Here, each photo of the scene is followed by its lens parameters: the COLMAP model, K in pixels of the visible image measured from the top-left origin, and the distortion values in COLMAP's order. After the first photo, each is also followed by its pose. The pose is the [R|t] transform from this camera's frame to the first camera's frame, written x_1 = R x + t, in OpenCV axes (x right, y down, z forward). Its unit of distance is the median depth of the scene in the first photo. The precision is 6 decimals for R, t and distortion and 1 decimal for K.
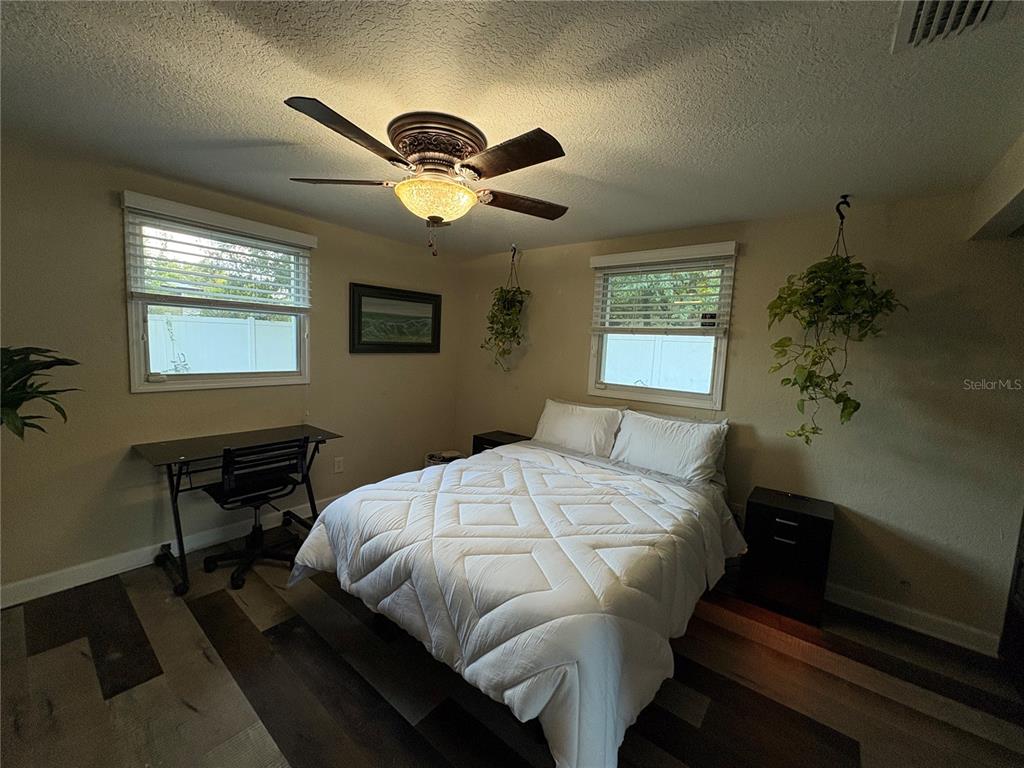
lens RADIAL K [[408.7, 0, 515.8], [0, 408.7, 384.5], [0, 0, 1]] dist [0.002126, -0.000473]
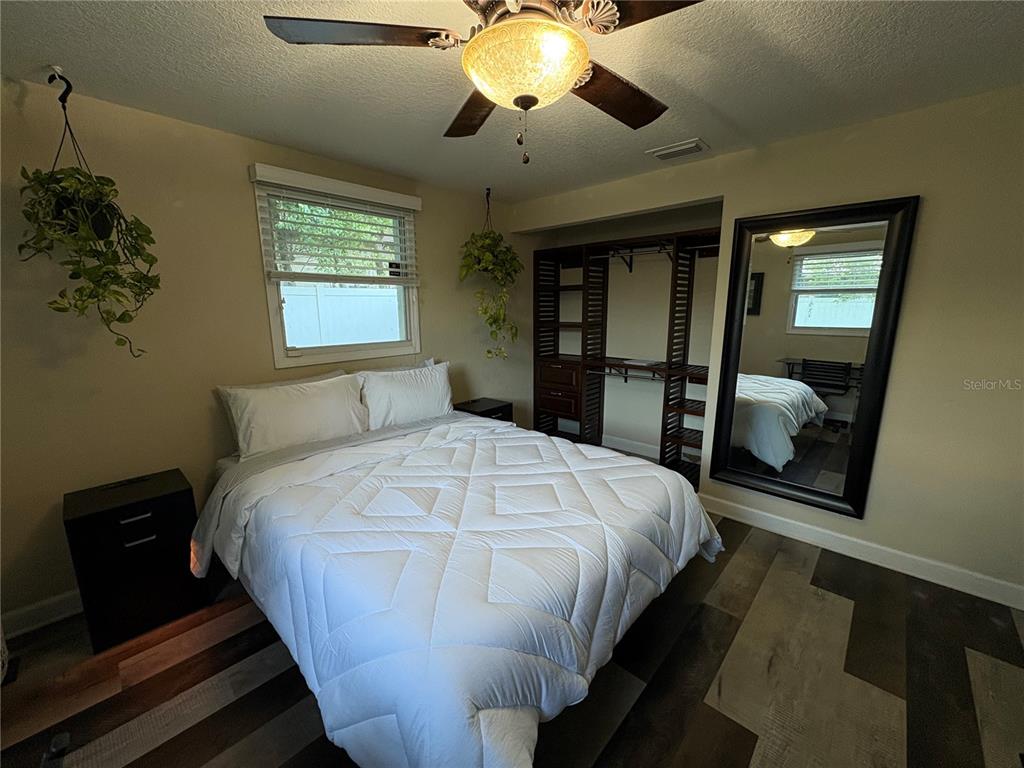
lens RADIAL K [[408.7, 0, 517.0], [0, 408.7, 384.4], [0, 0, 1]] dist [0.002126, -0.000473]
pose [[0.074496, -0.233793, 0.969428, -0.579683], [0.107375, 0.968358, 0.225284, -0.075406], [-0.991424, 0.087310, 0.097242, 0.620885]]
